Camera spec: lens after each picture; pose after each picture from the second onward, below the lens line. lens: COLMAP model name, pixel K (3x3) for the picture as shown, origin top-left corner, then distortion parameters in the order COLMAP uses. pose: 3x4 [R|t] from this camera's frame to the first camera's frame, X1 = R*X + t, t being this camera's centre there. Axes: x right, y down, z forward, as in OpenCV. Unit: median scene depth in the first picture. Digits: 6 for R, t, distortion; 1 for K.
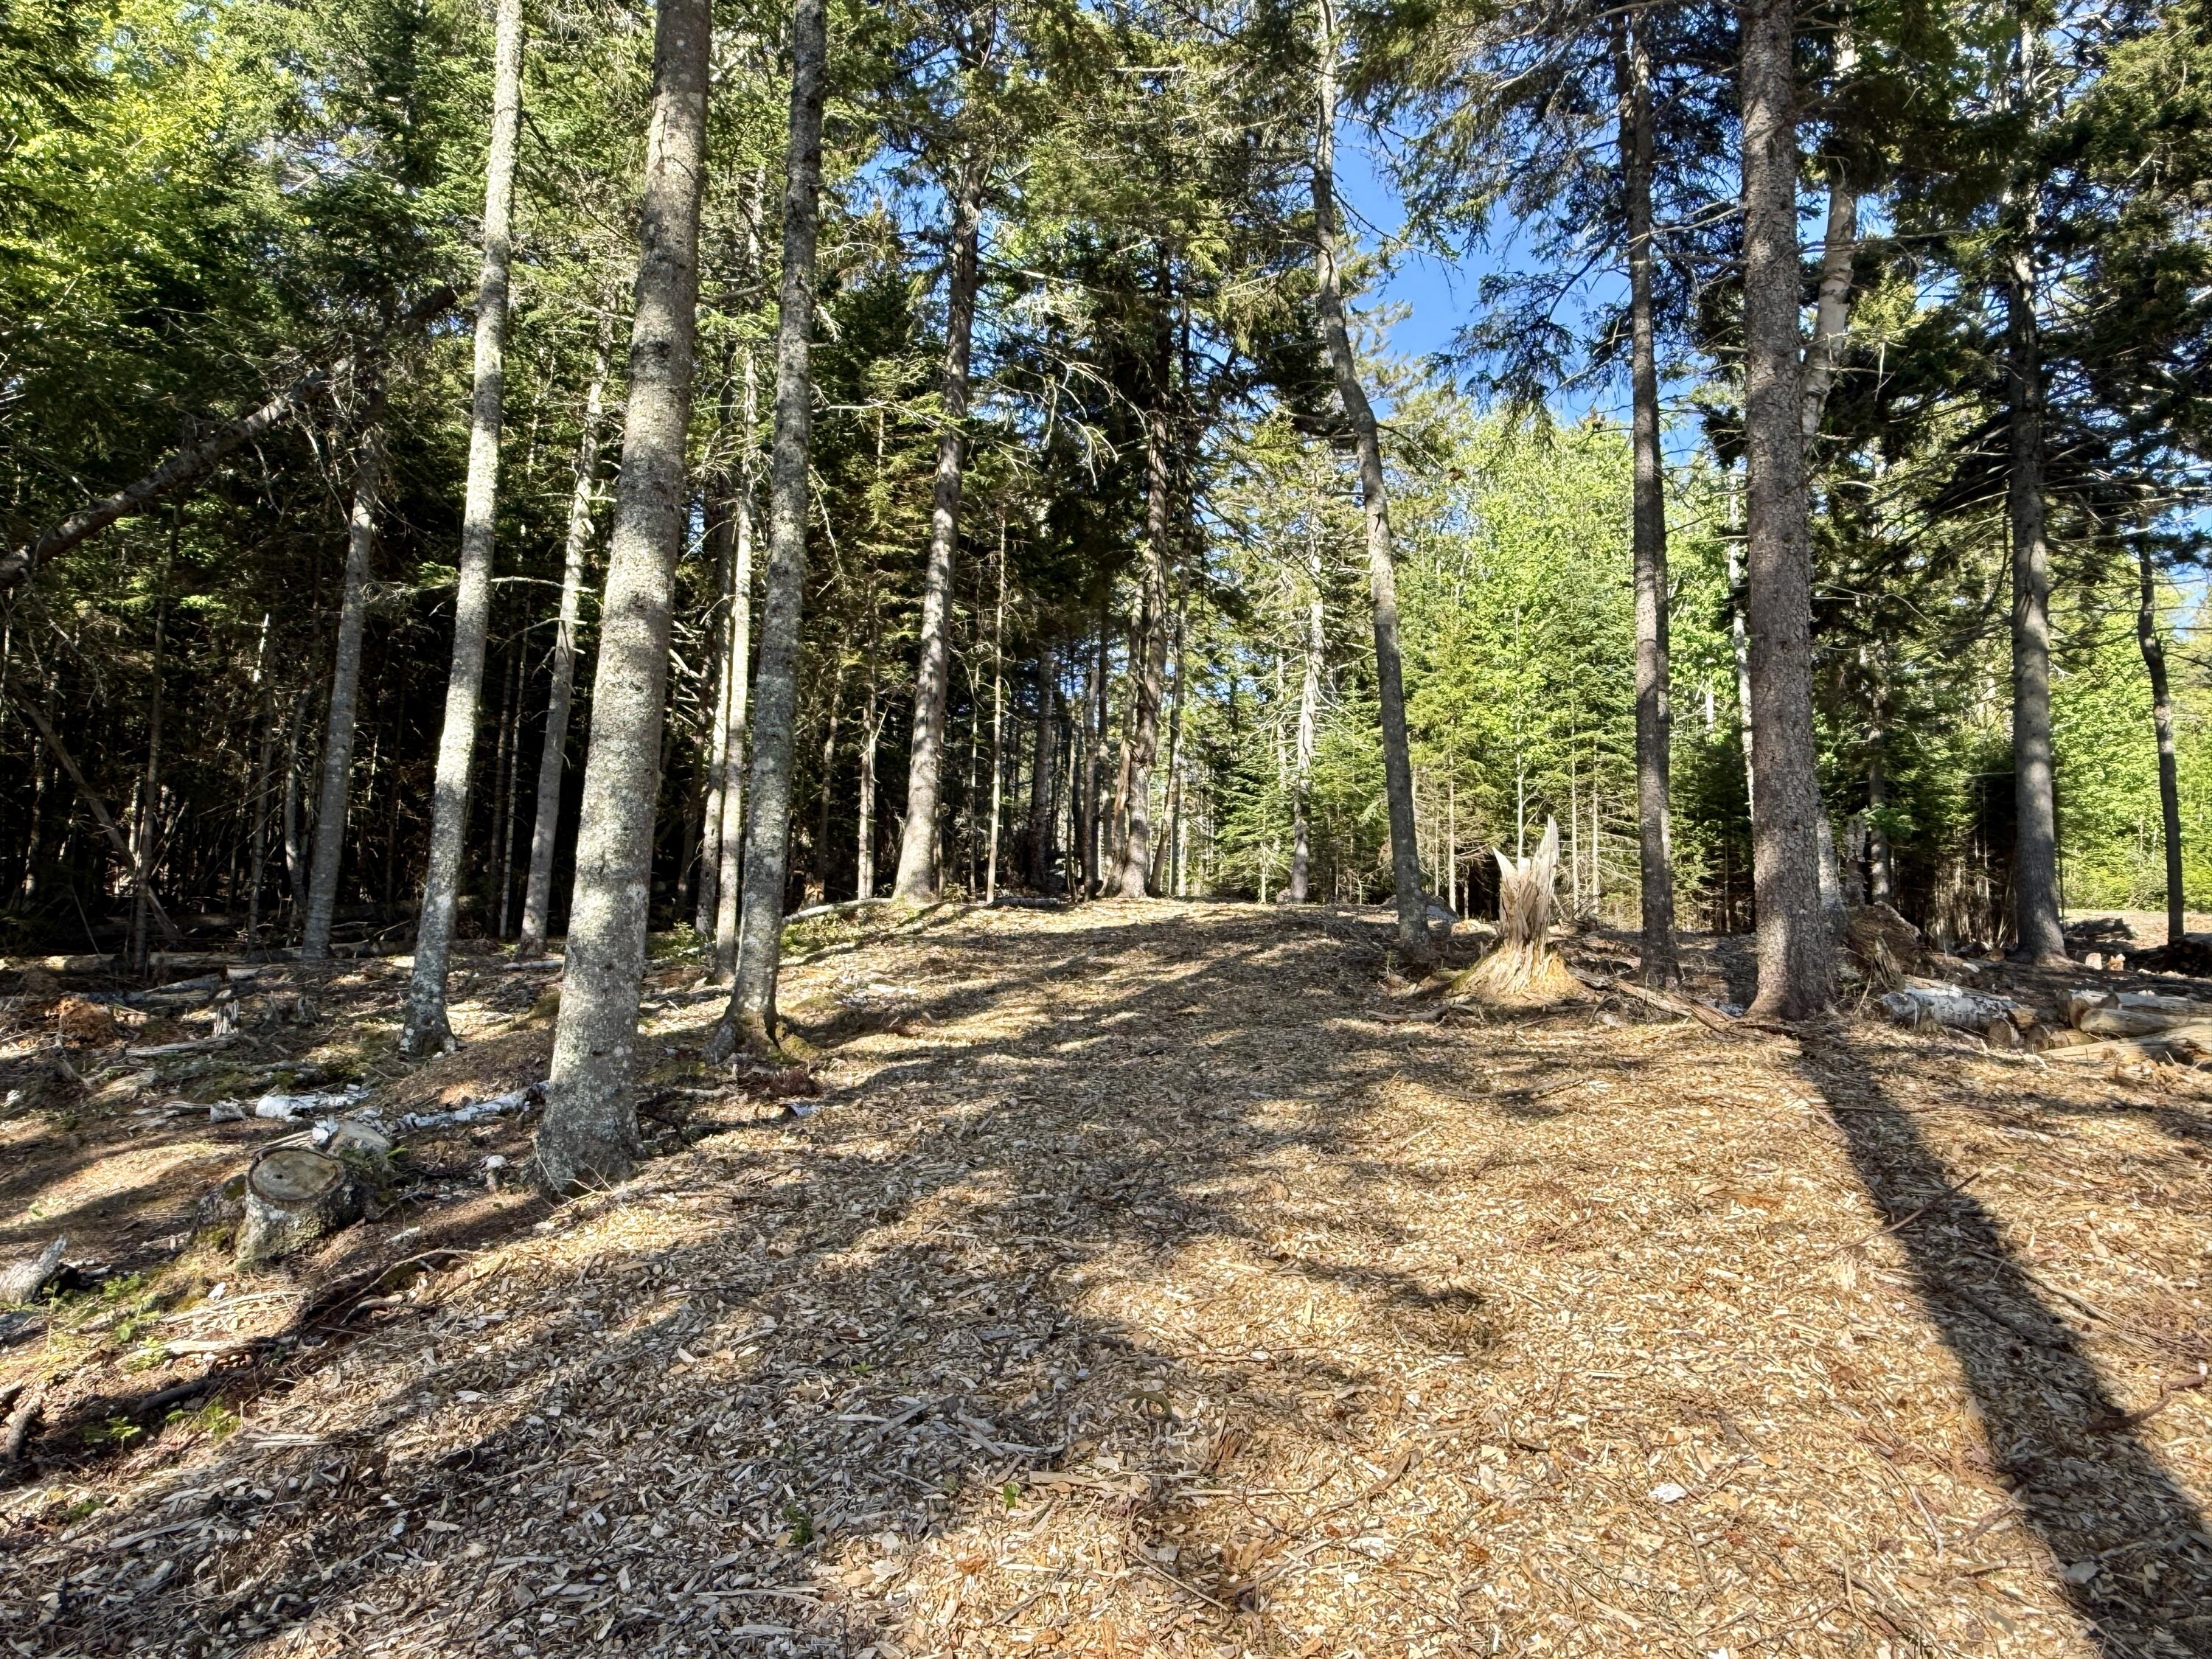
lens RADIAL K [[1484.0, 0, 1106.6], [0, 1484.0, 854.1], [0, 0, 1]] dist [-0.028213, -0.000065]
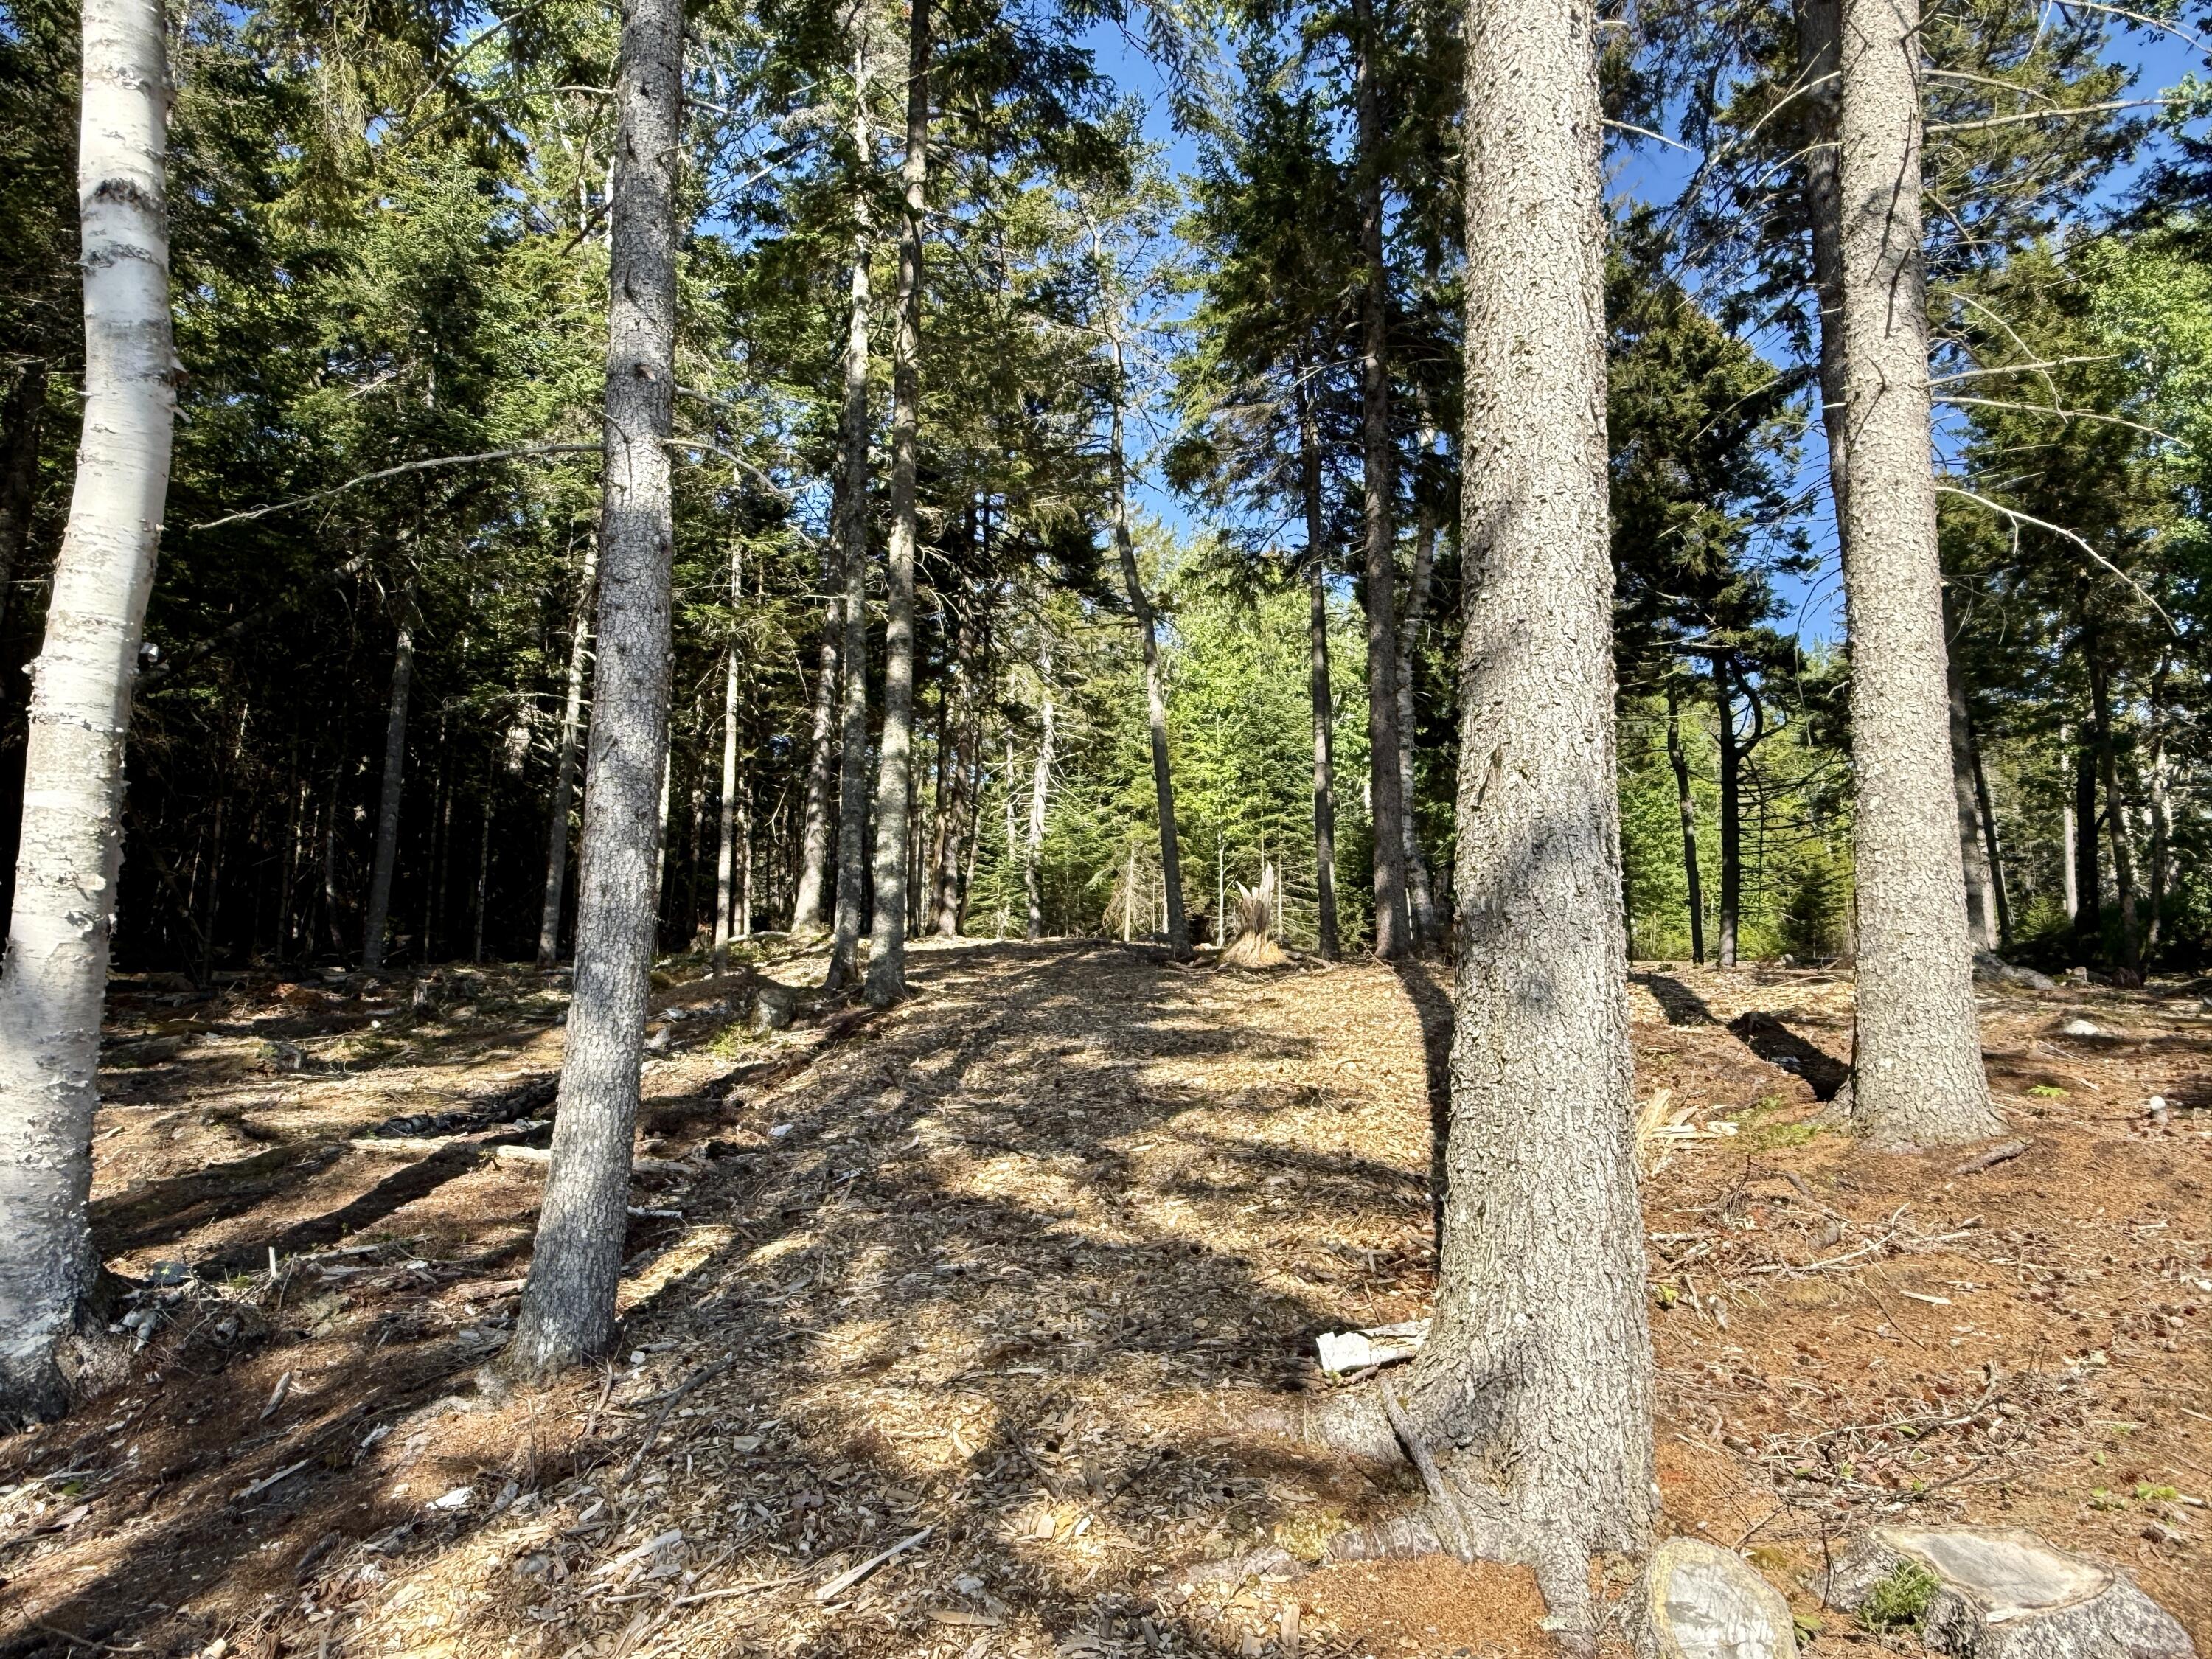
lens RADIAL K [[1479.9, 0, 1106.0], [0, 1479.9, 829.5], [0, 0, 1]] dist [-0.107903, -0.000498]
pose [[0.978551, 0.012478, 0.205627, -0.067262], [0.001718, 0.997635, -0.068712, 0.015008], [-0.205998, 0.067592, 0.976215, -0.180696]]
